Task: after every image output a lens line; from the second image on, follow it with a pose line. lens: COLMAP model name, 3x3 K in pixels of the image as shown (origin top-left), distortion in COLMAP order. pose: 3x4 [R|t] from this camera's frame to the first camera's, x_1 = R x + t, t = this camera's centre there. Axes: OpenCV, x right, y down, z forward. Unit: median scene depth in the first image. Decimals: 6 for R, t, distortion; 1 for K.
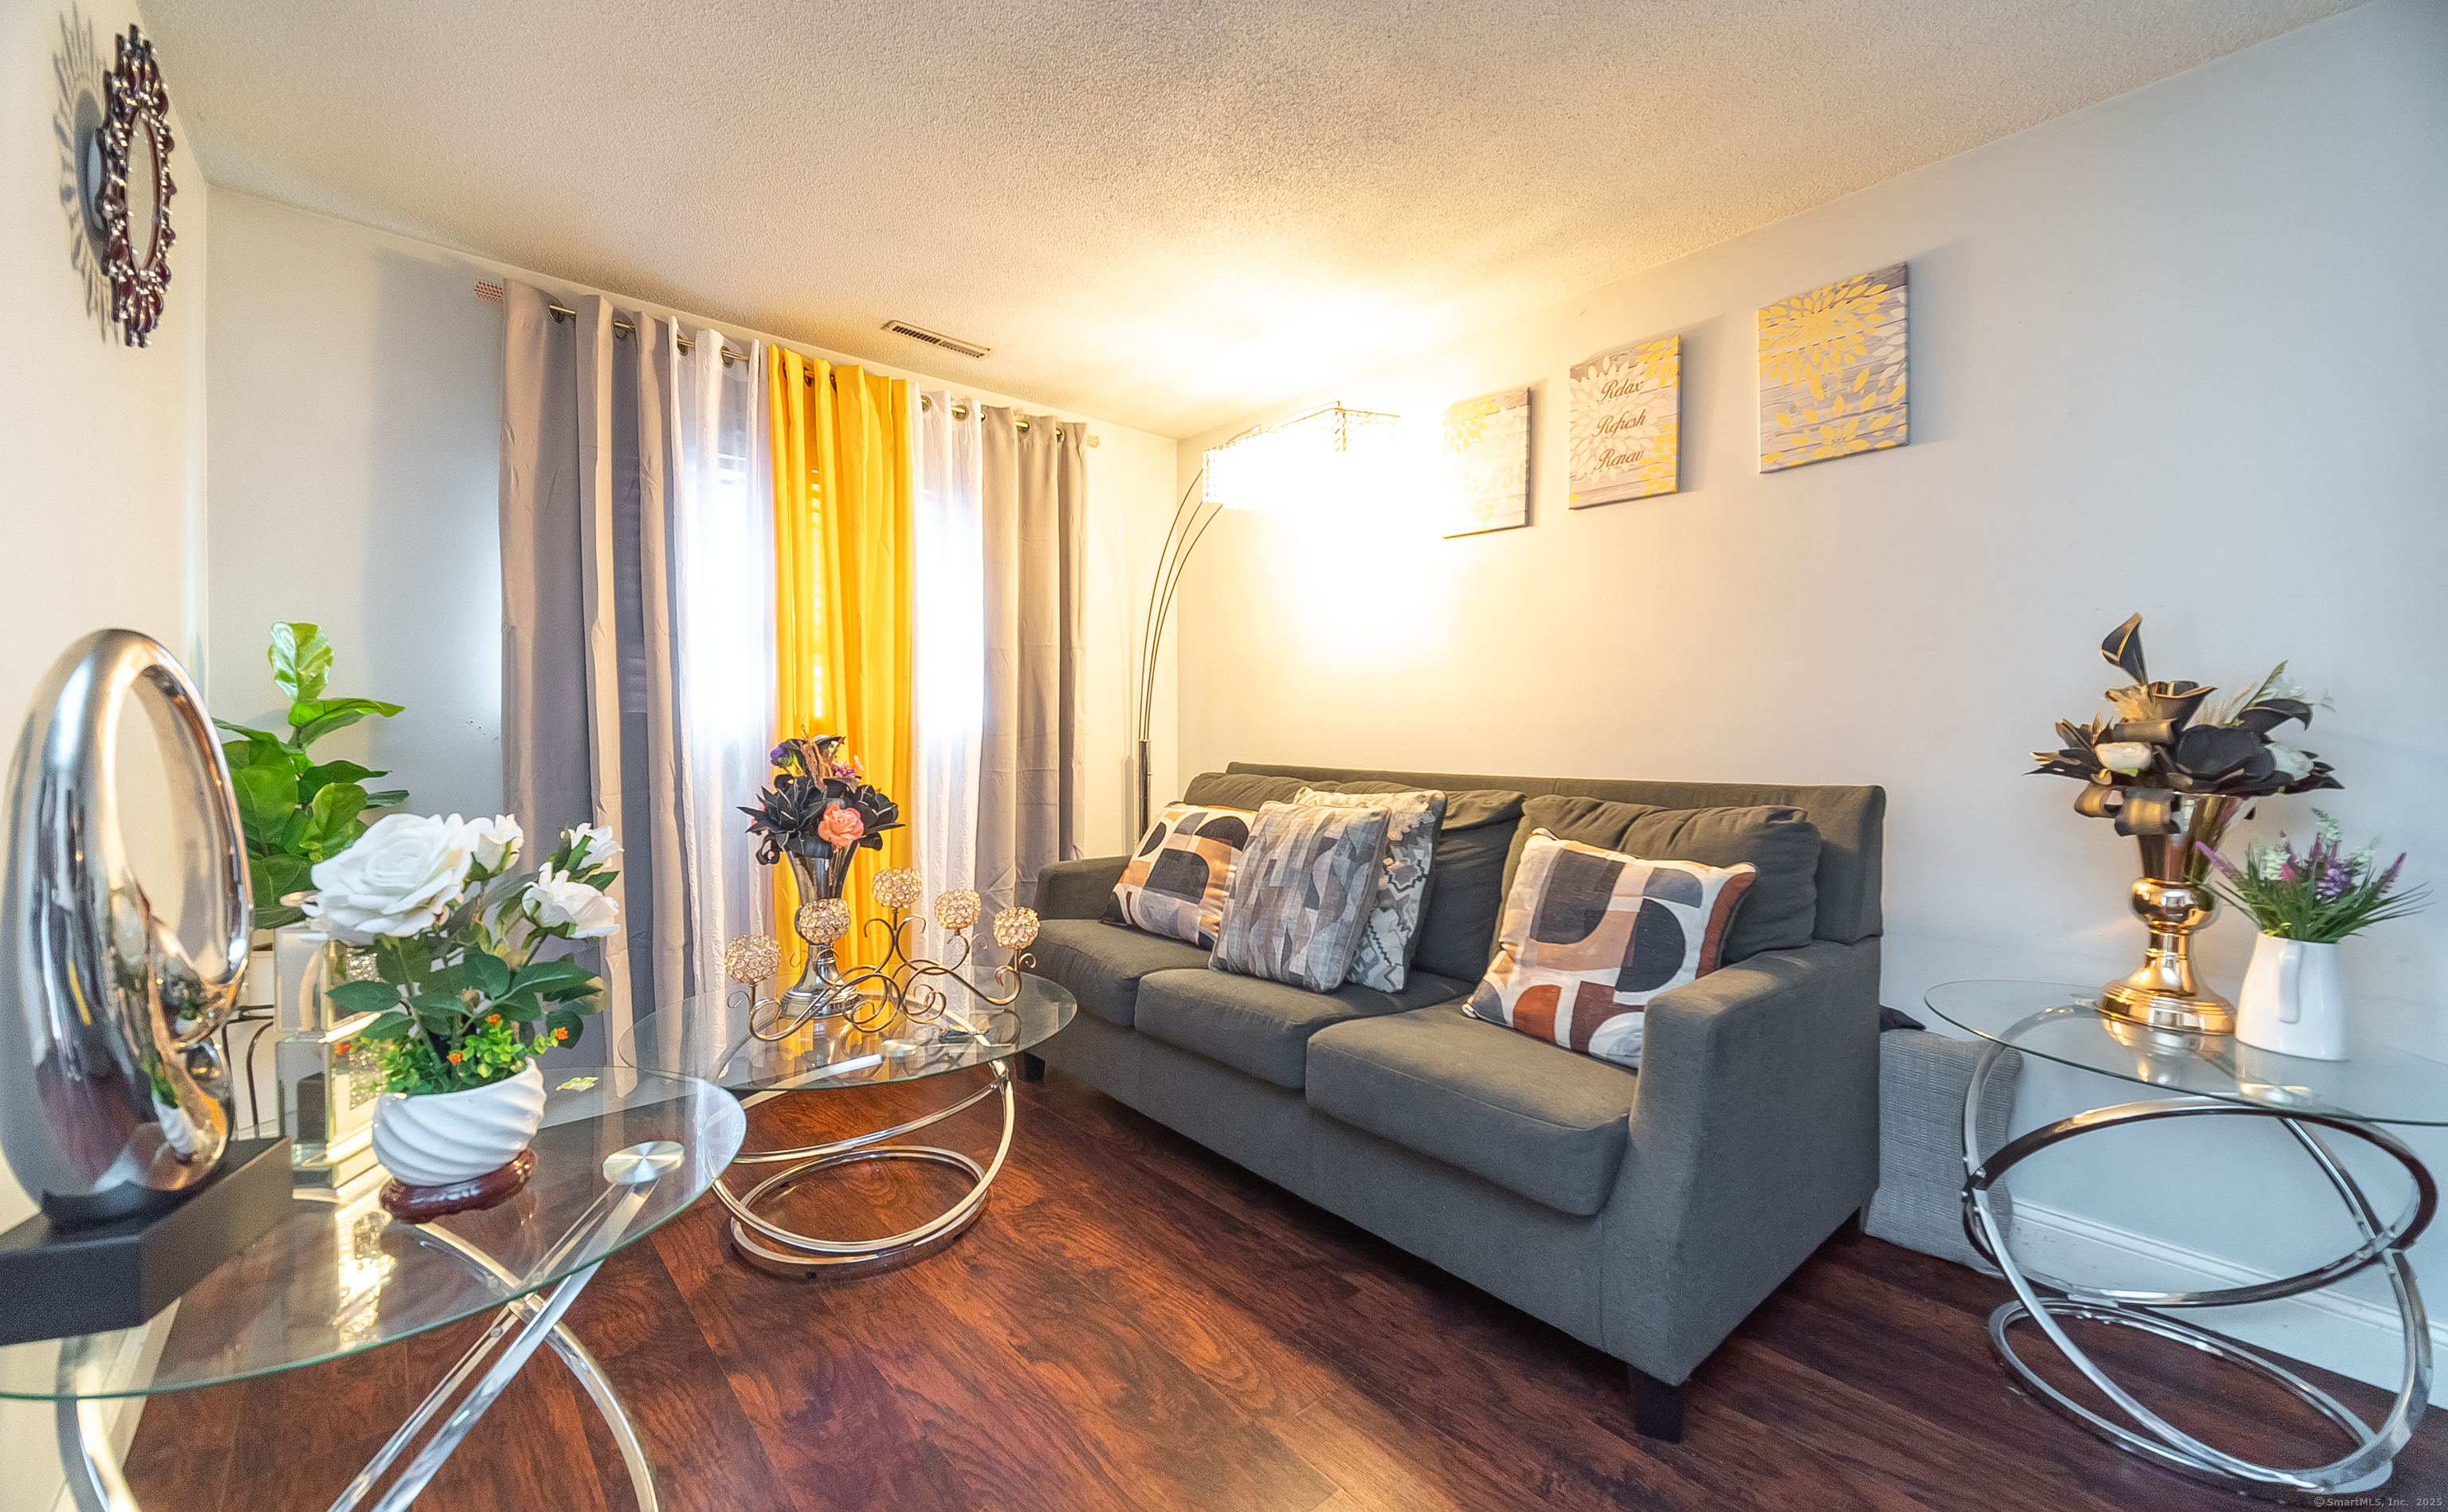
lens RADIAL K [[949.3, 0, 1216.3], [0, 949.3, 746.3], [0, 0, 1]] dist [0.003954, -0.000199]
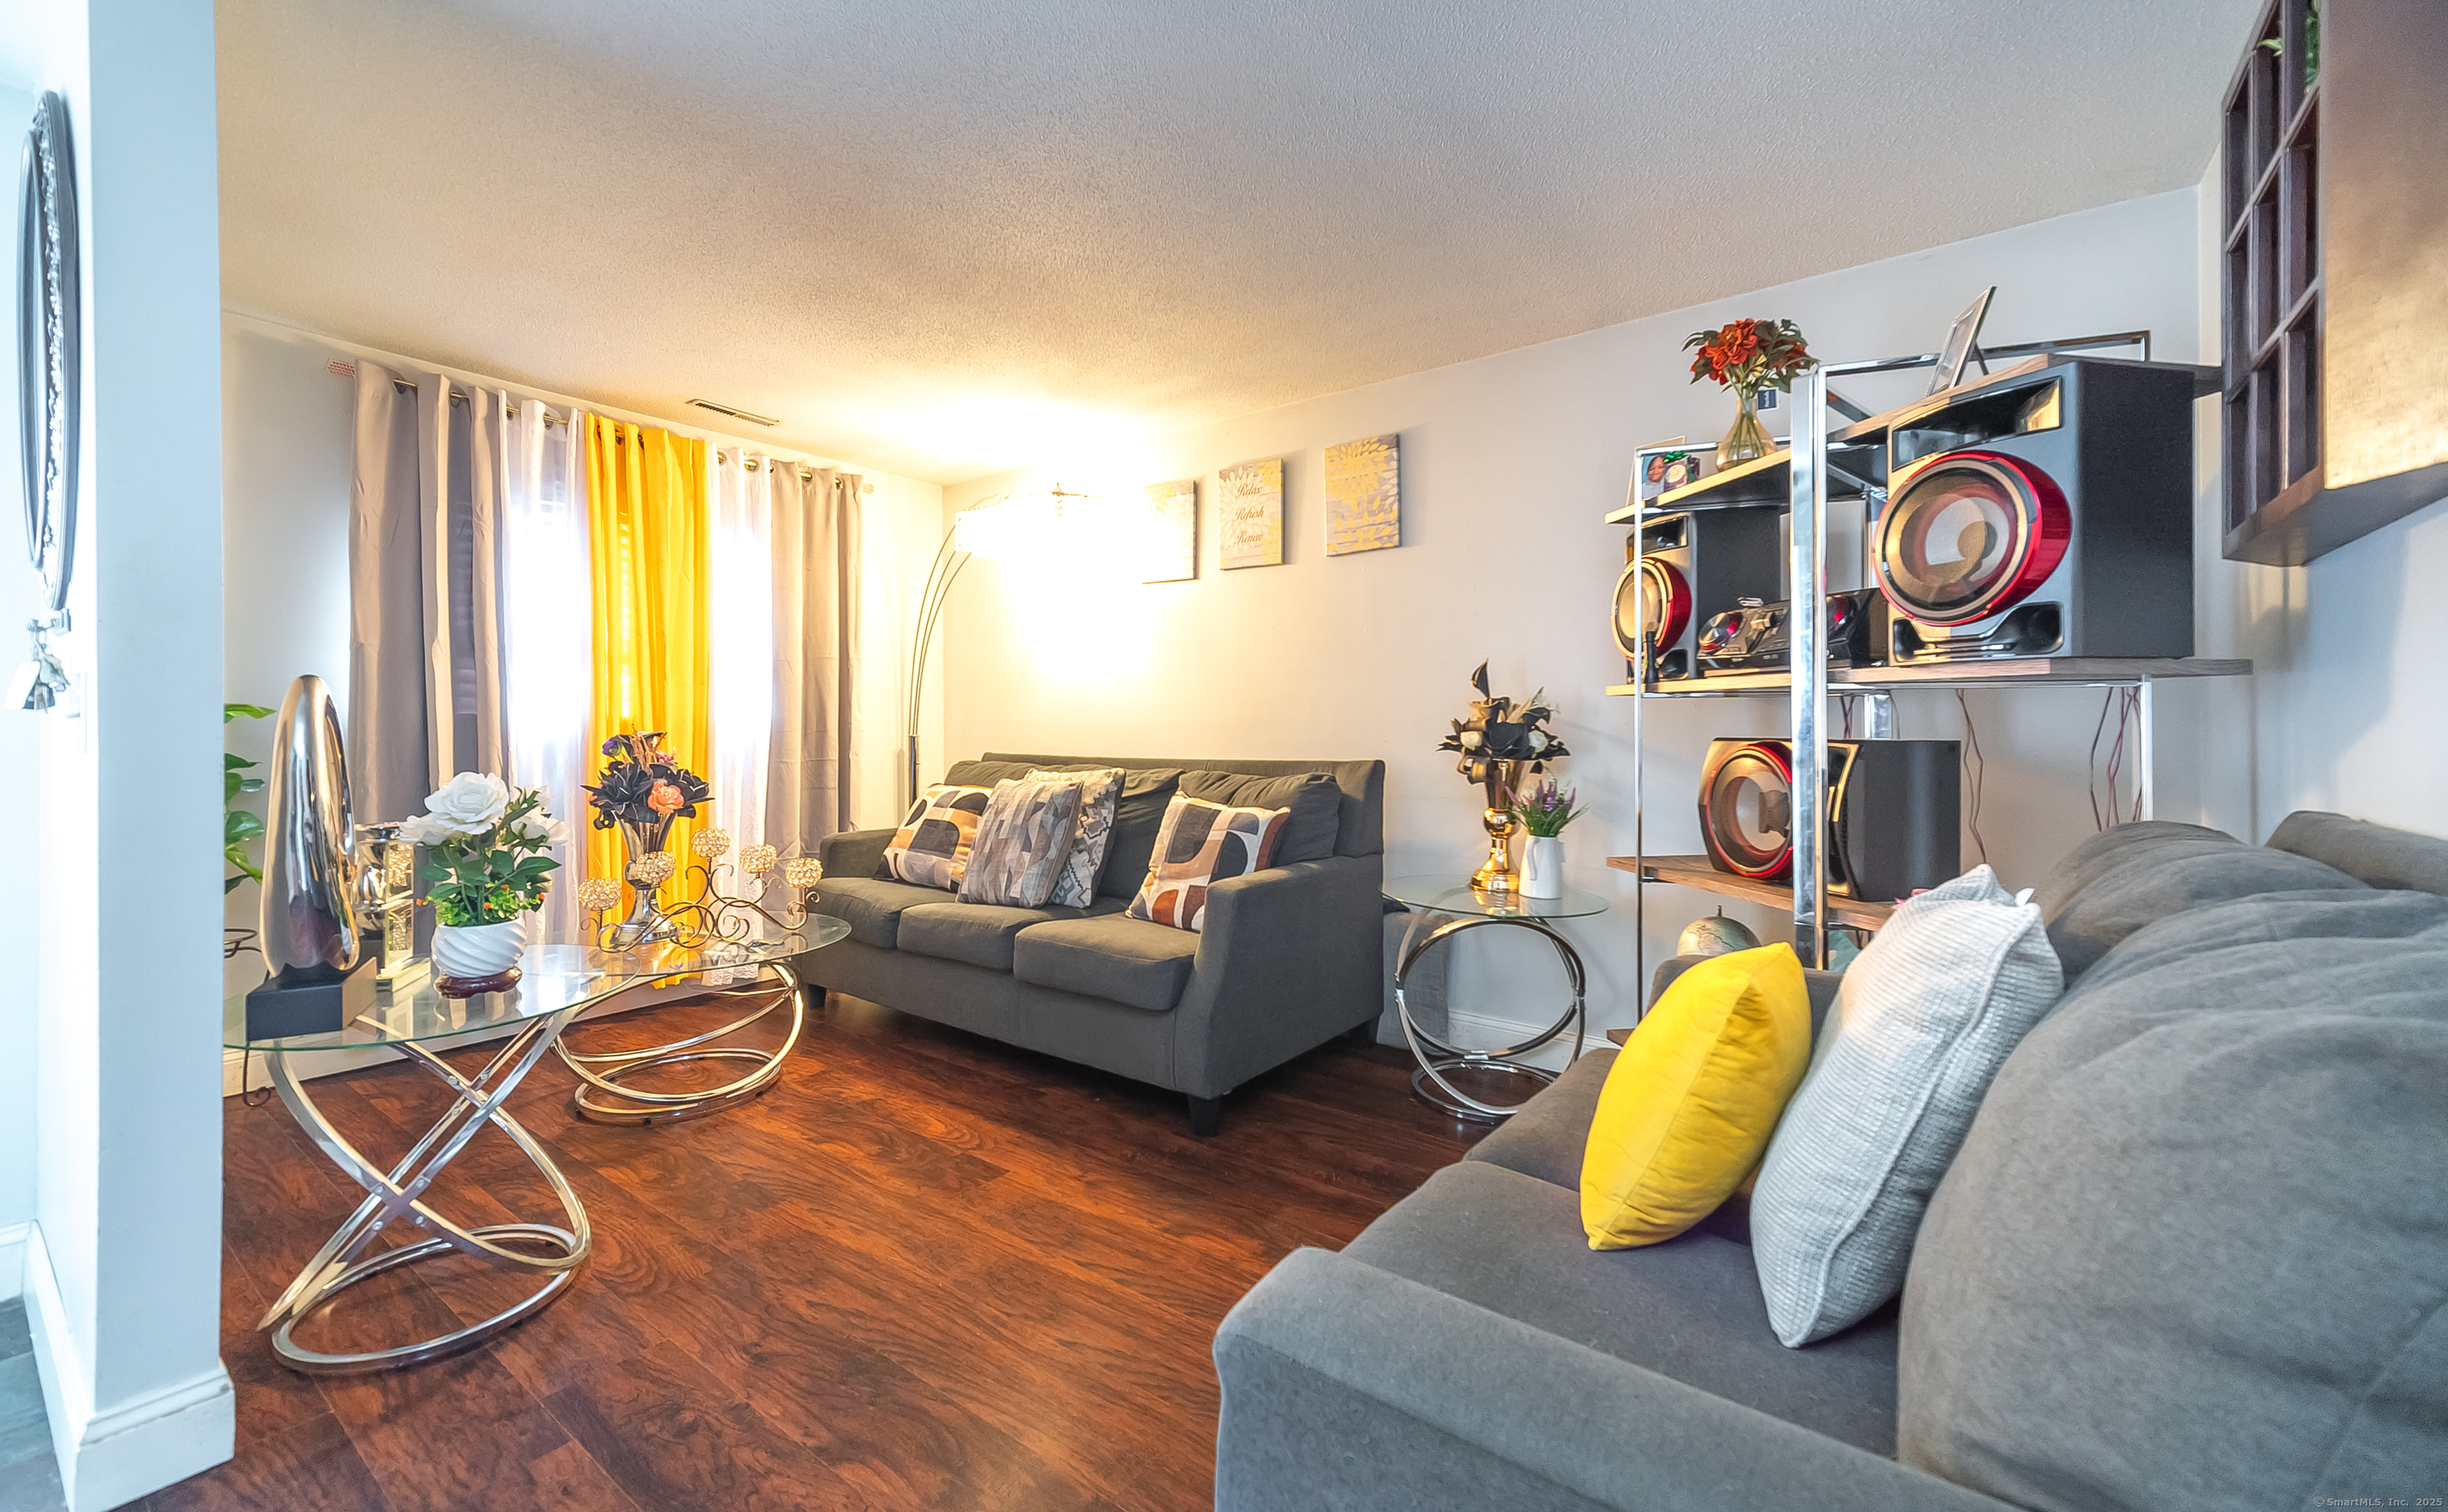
lens RADIAL K [[987.7, 0, 1229.7], [0, 987.7, 725.6], [0, 0, 1]] dist [0.002552, -0.000145]
pose [[0.977815, -0.003040, 0.209449, 0.088082], [0.006933, 0.999816, -0.017859, 0.010554], [-0.209356, 0.018915, 0.977657, -0.506796]]
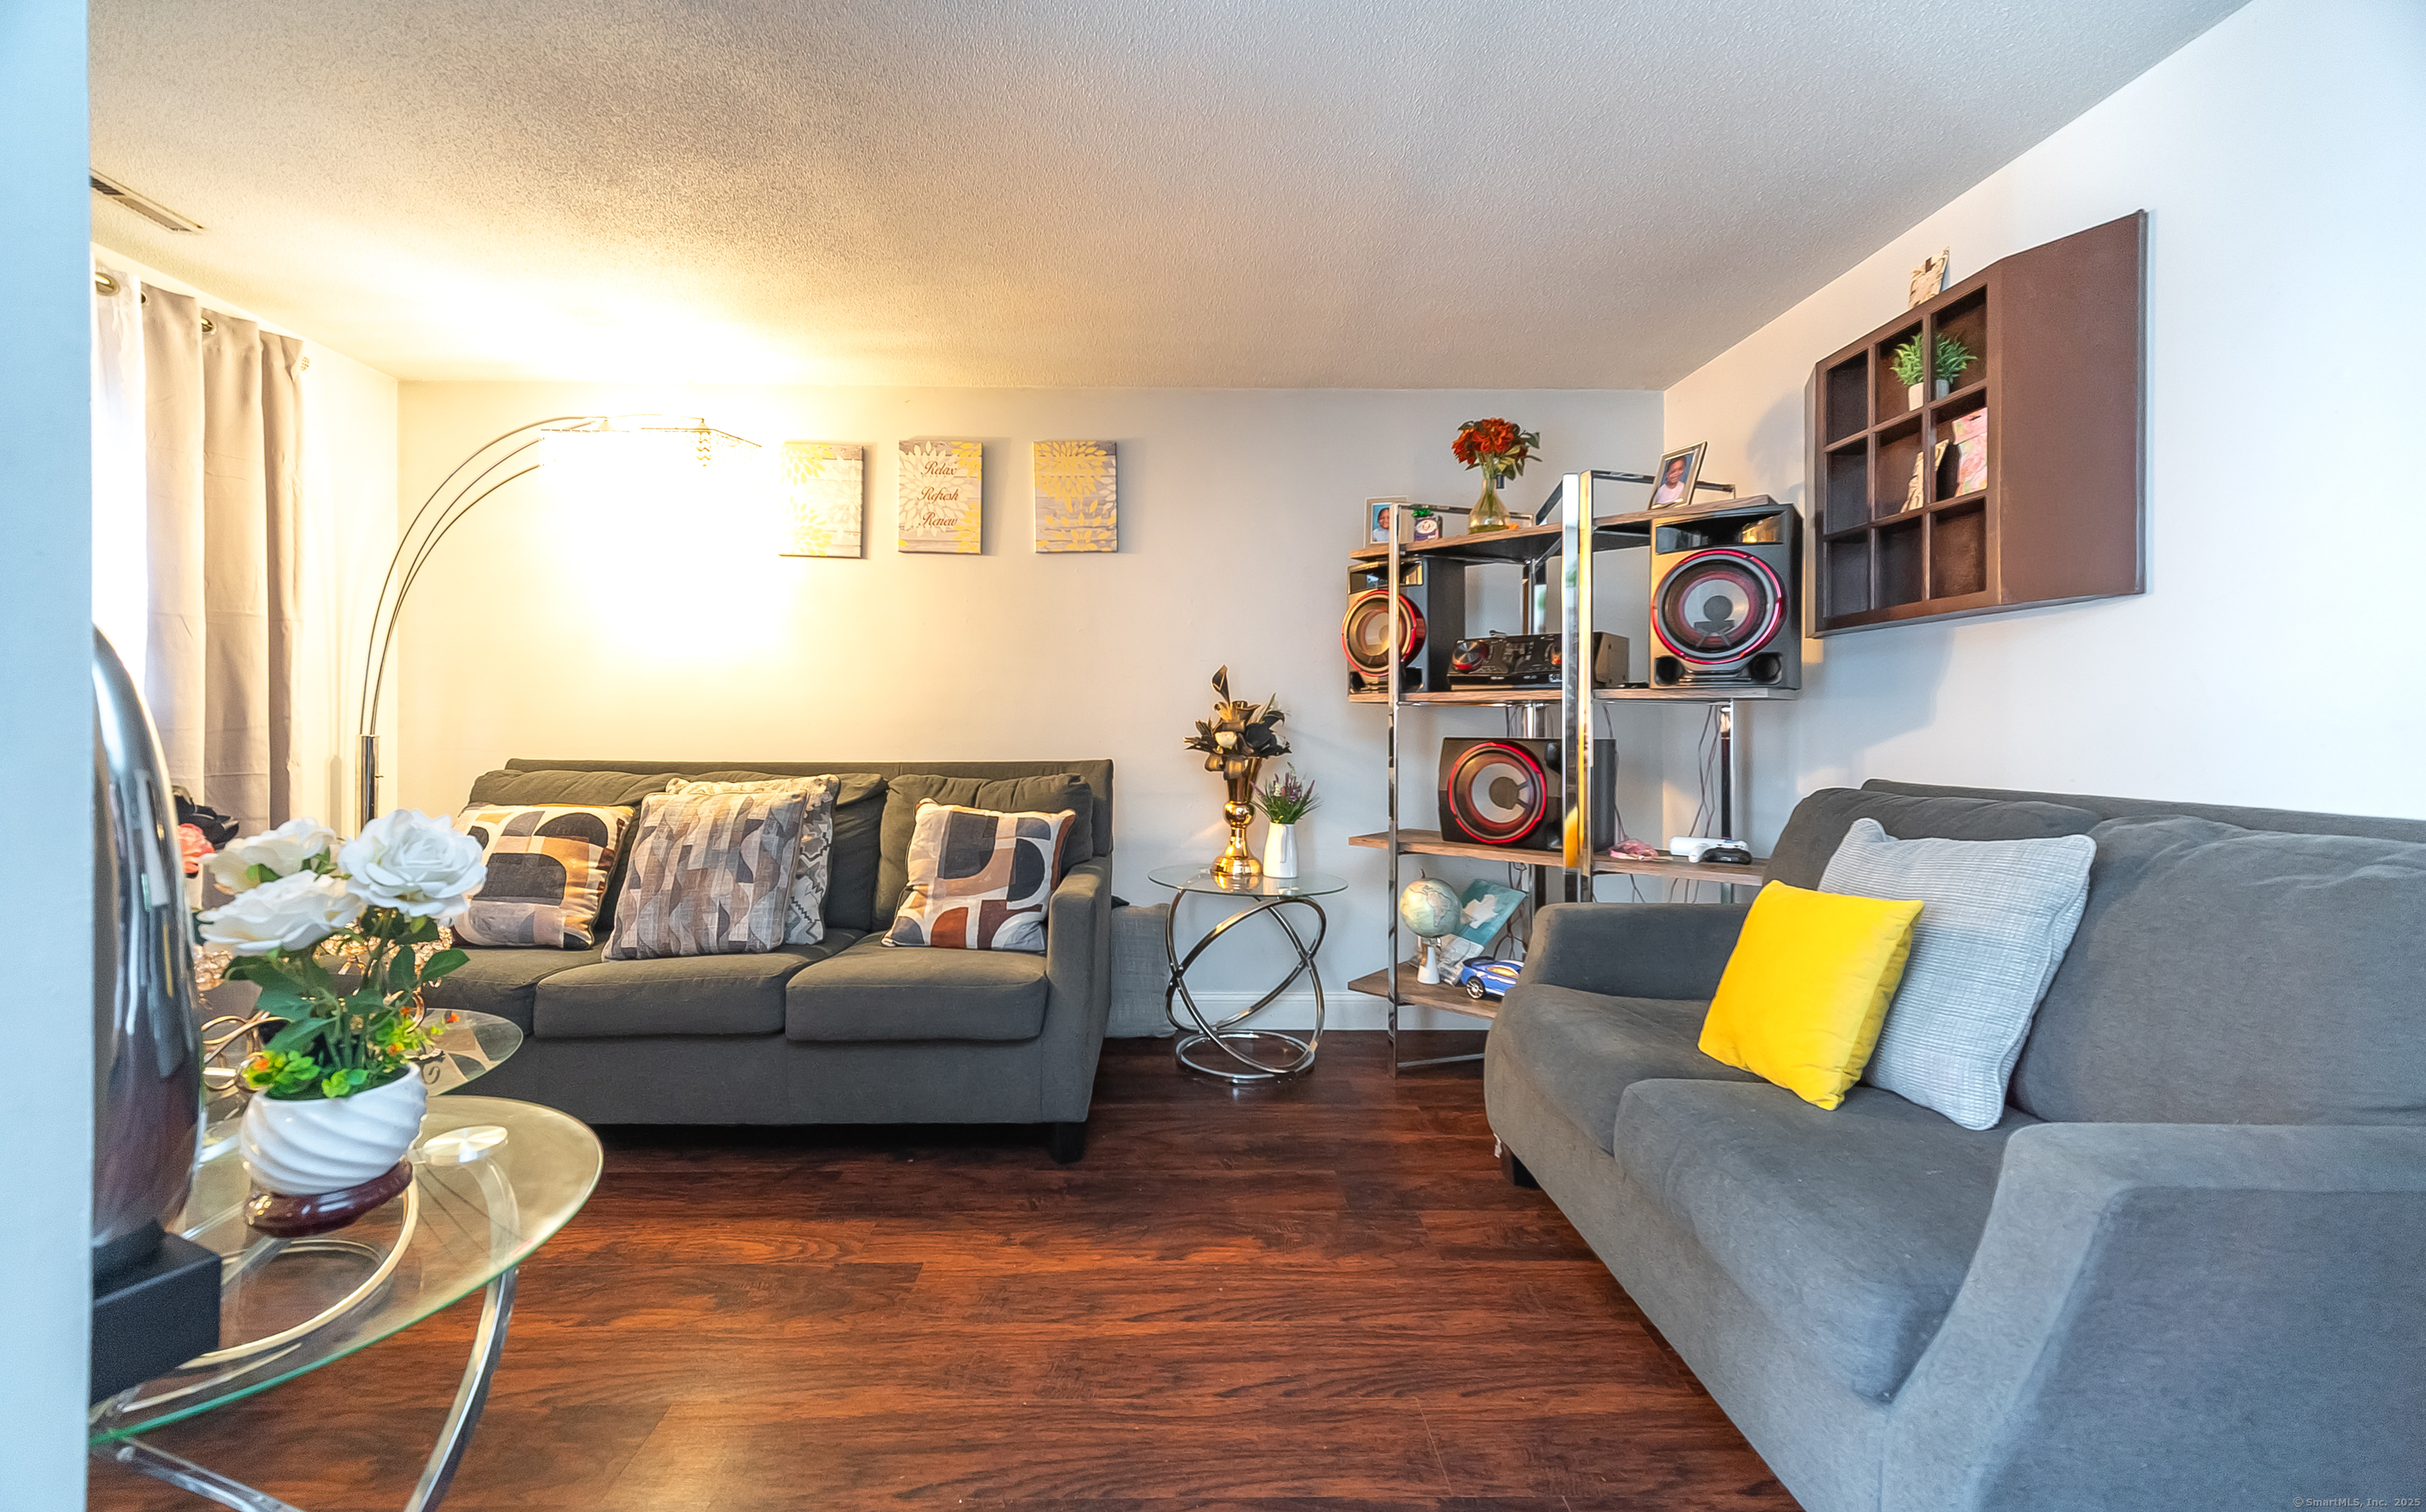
lens RADIAL K [[974.8, 0, 1169.4], [0, 974.8, 723.3], [0, 0, 1]] dist [0.007716, -0.000195]
pose [[0.641421, 0.000329, 0.767189, -0.464445], [0.010169, 0.999908, -0.008931, -0.003626], [-0.767122, 0.013530, 0.641359, -0.136208]]
